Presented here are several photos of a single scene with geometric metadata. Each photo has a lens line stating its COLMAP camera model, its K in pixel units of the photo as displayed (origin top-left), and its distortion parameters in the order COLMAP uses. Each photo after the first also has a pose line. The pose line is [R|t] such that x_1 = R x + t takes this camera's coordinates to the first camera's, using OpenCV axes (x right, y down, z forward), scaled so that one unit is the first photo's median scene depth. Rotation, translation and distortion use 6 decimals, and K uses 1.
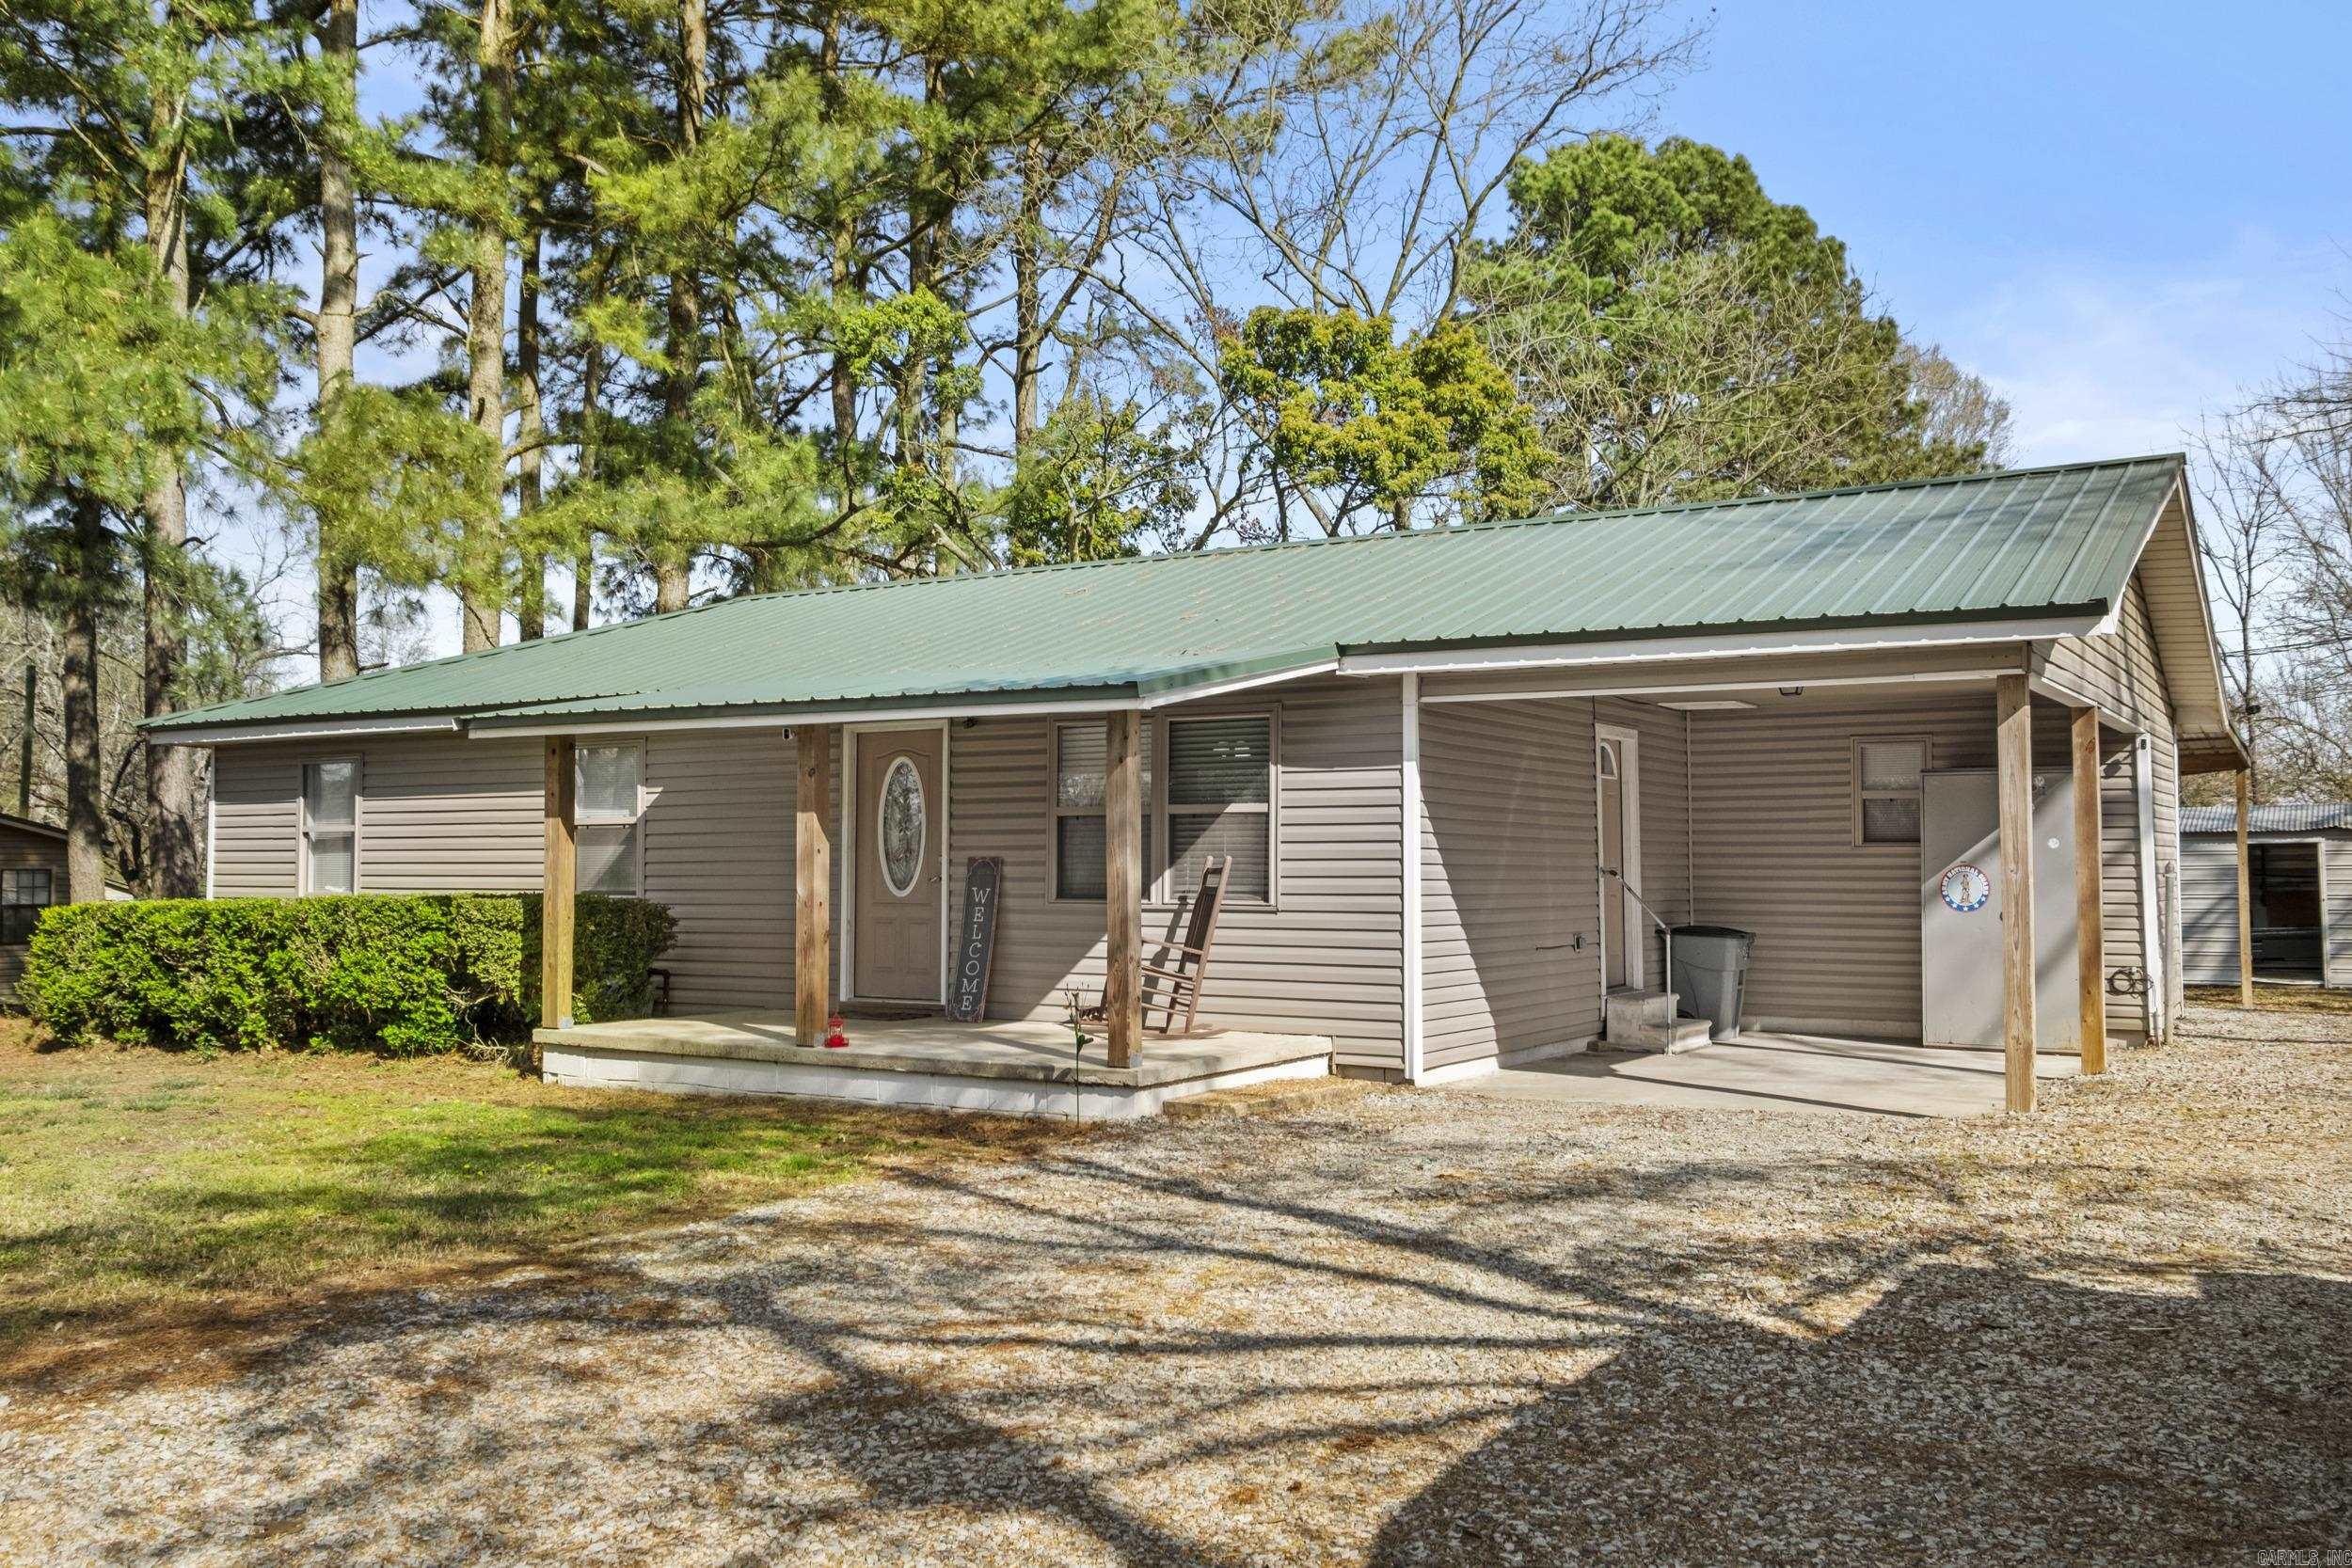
lens RADIAL K [[1960.5, 0, 1175.7], [0, 1960.5, 777.4], [0, 0, 1]] dist [-0.004298, 0.000938]
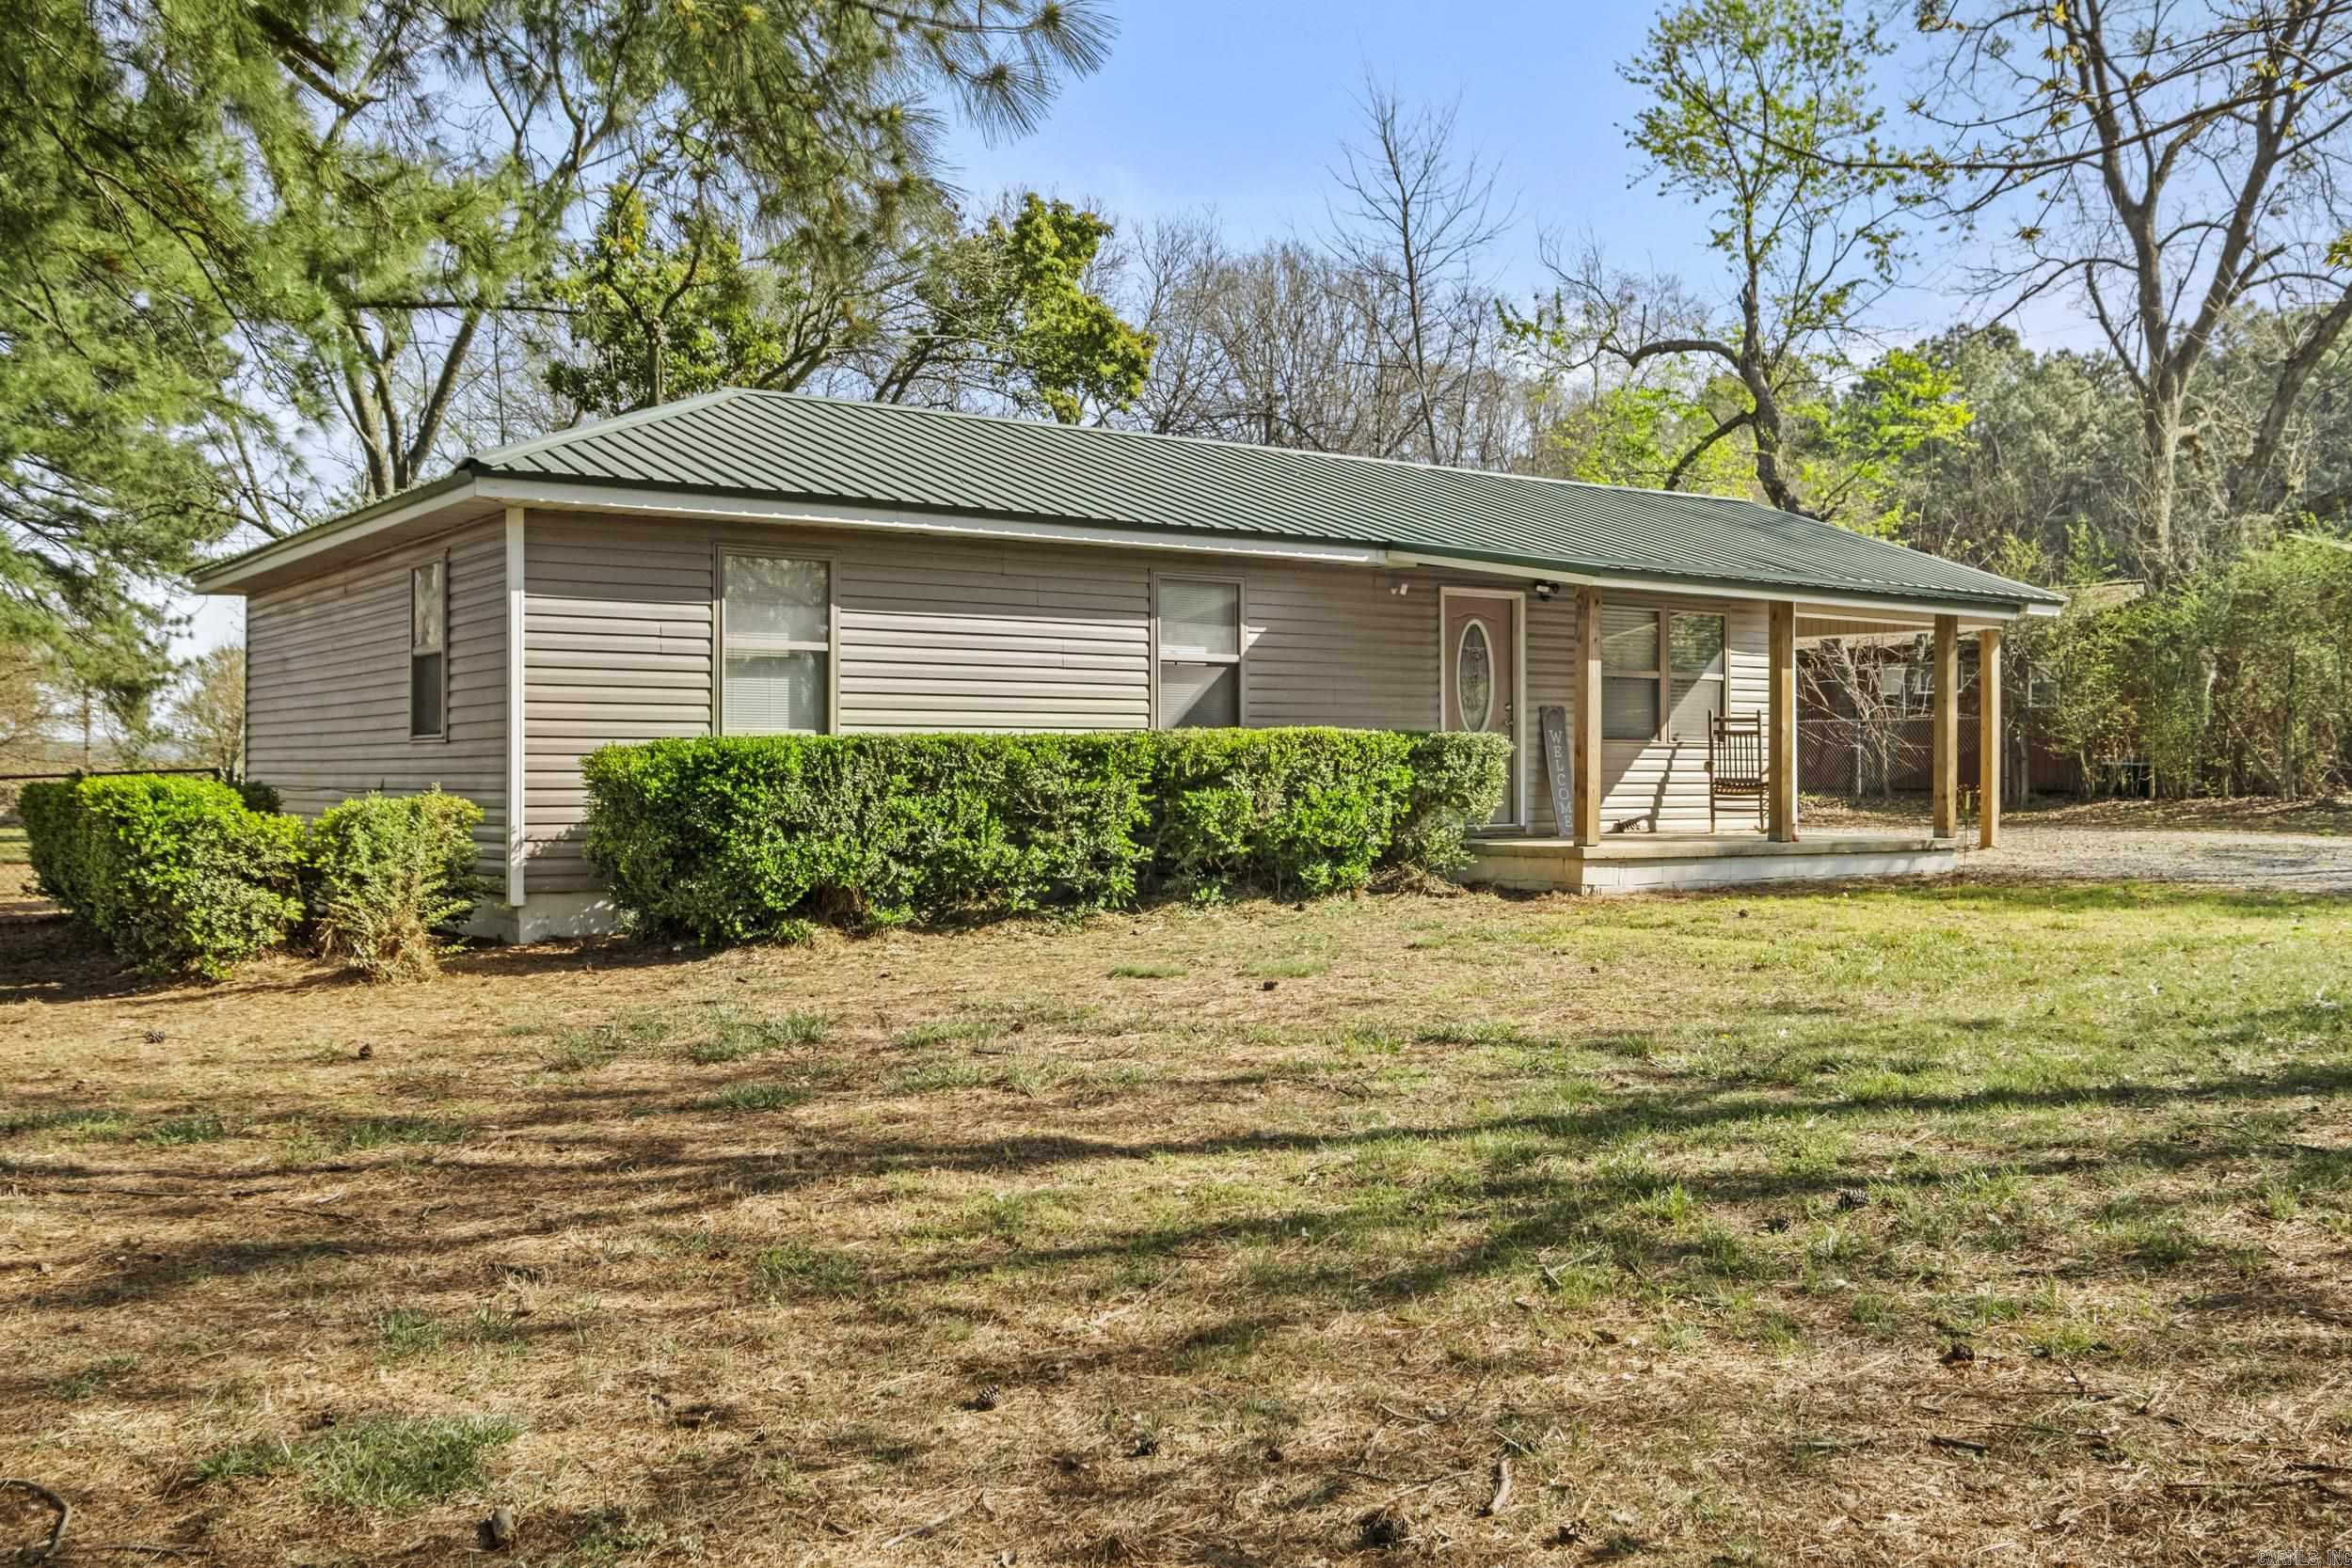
lens RADIAL K [[2092.3, 0, 1174.4], [0, 2092.3, 788.8], [0, 0, 1]] dist [-0.018808, -0.001605]
pose [[0.397379, -0.008159, 0.917618, -1.348709], [-0.043858, 0.998649, 0.027872, 0.063477], [-0.916606, -0.051321, 0.396485, 0.654078]]
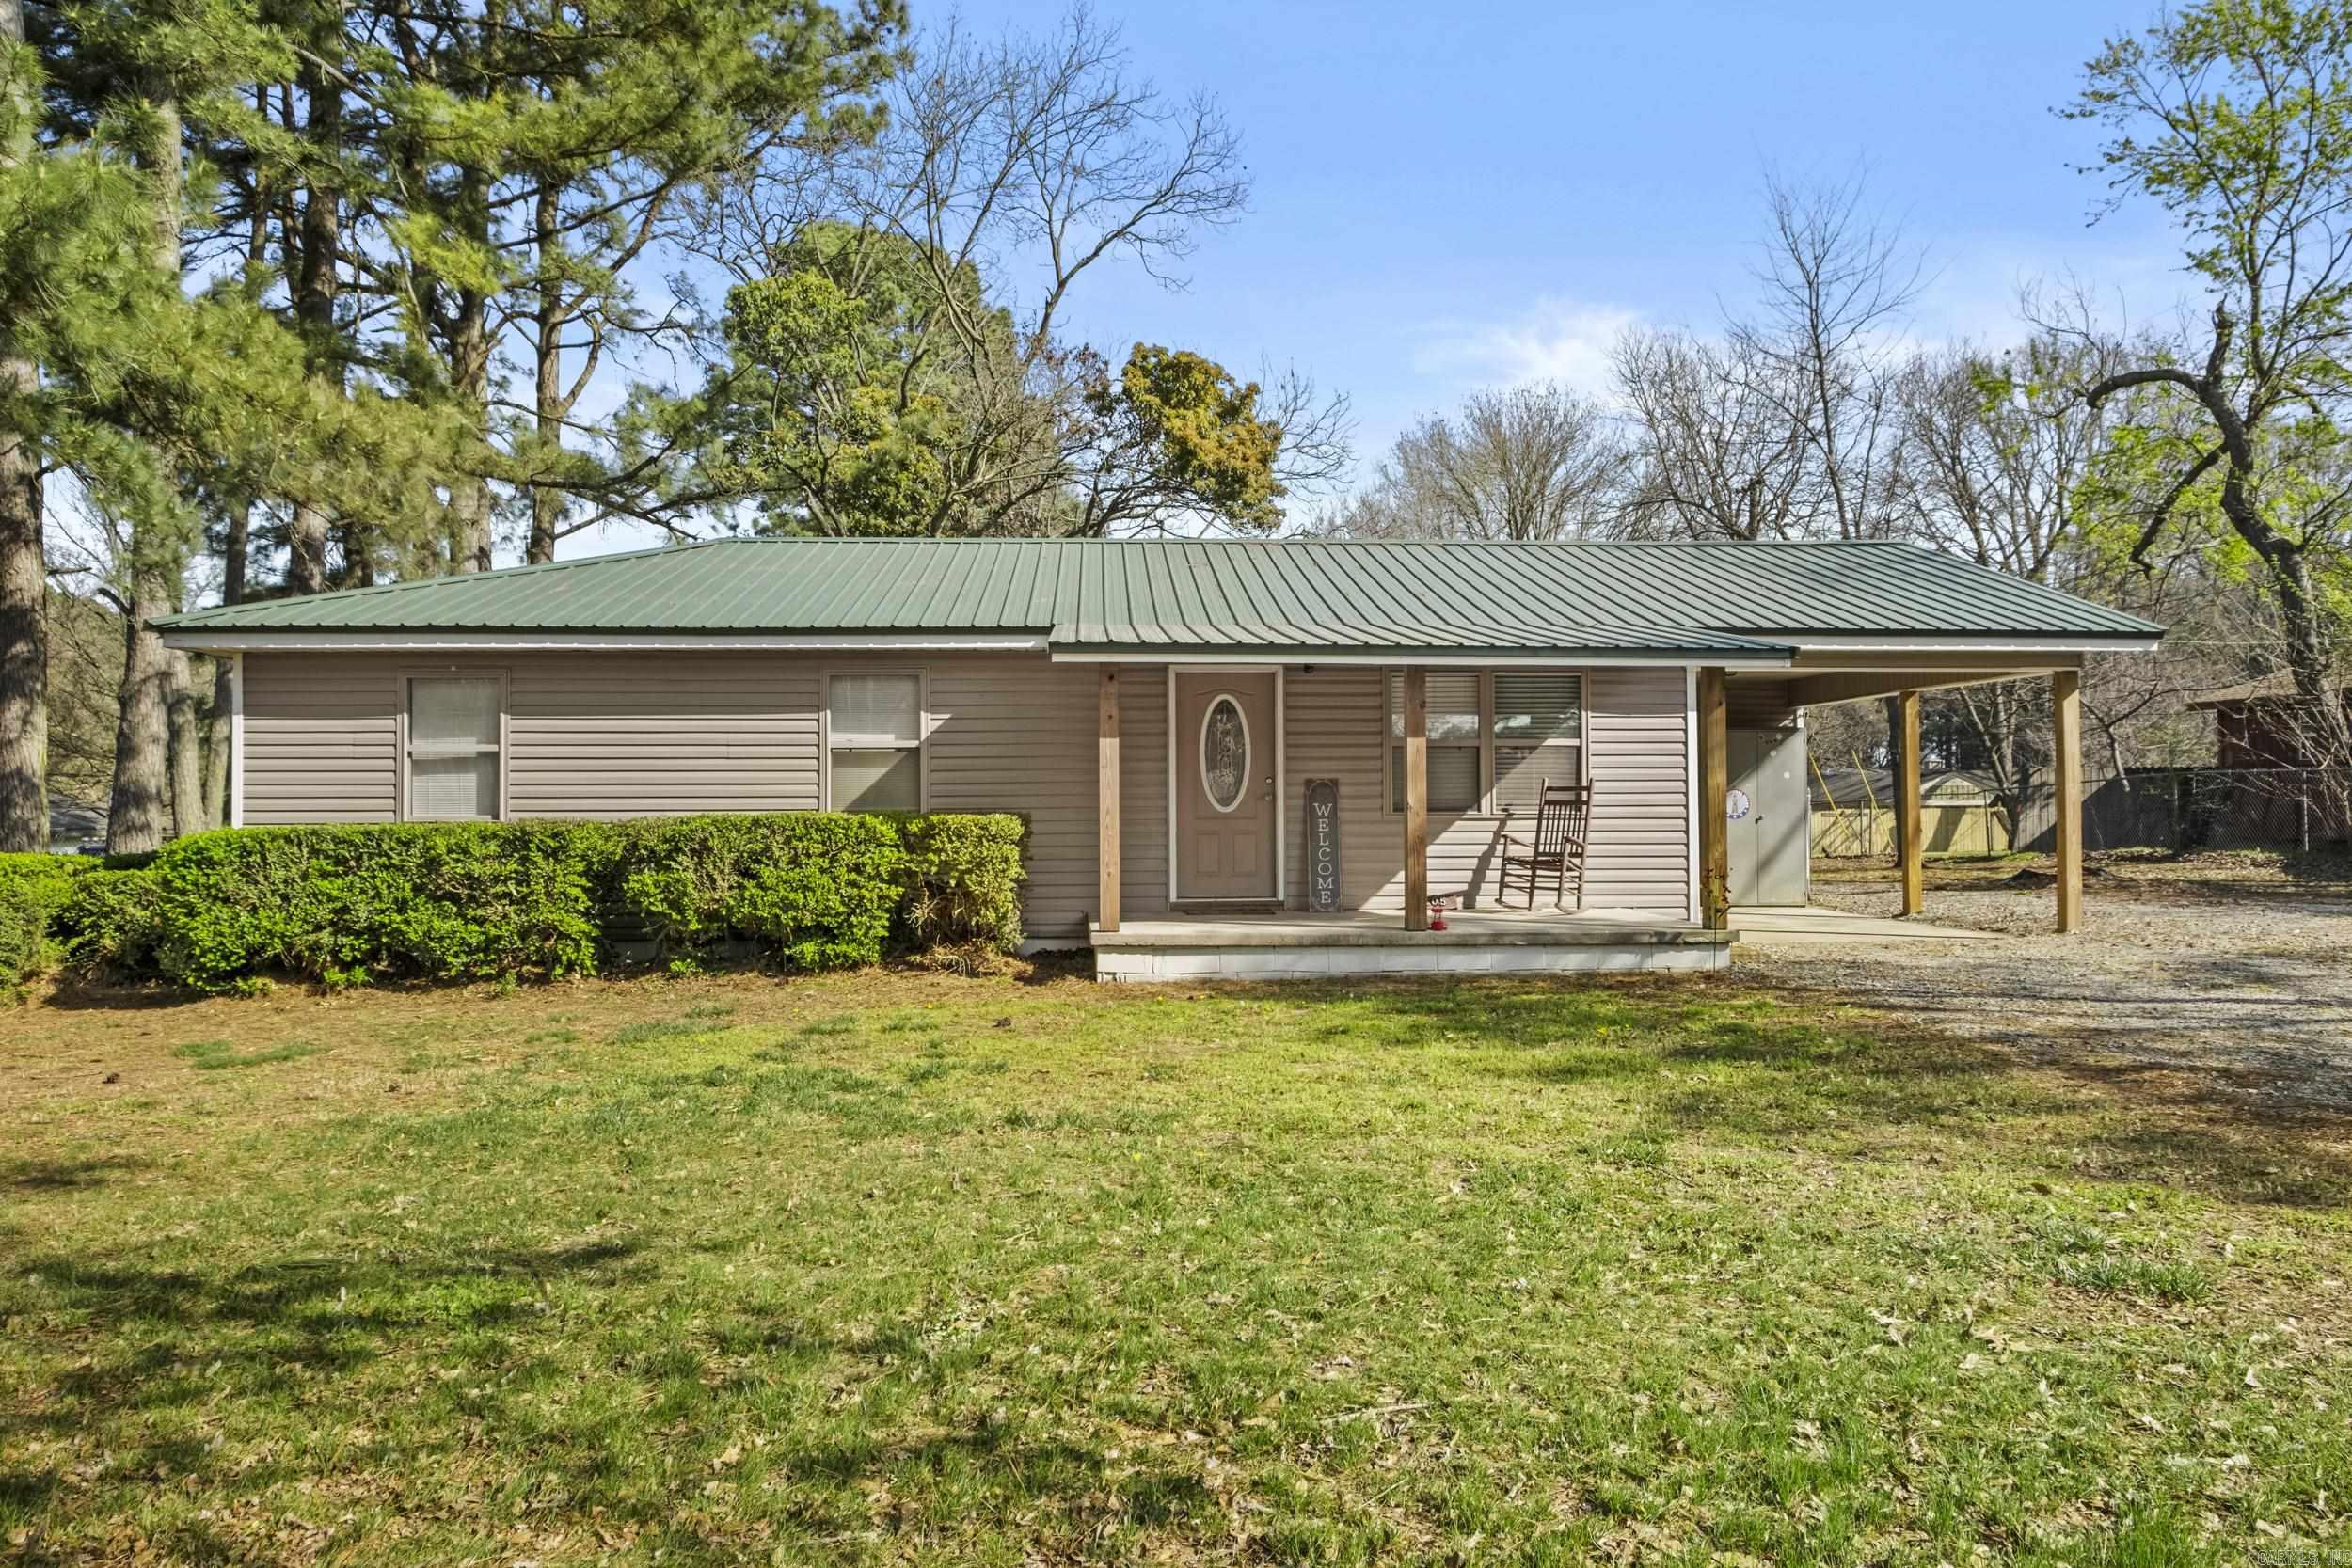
lens RADIAL K [[1538.4, 0, 1175.9], [0, 1538.4, 779.0], [0, 0, 1]] dist [-0.002166, -0.001528]
pose [[0.830283, 0.006936, 0.557298, -0.675518], [-0.022571, 0.999521, 0.021188, 0.021326], [-0.556884, -0.030171, 0.830042, 0.236905]]
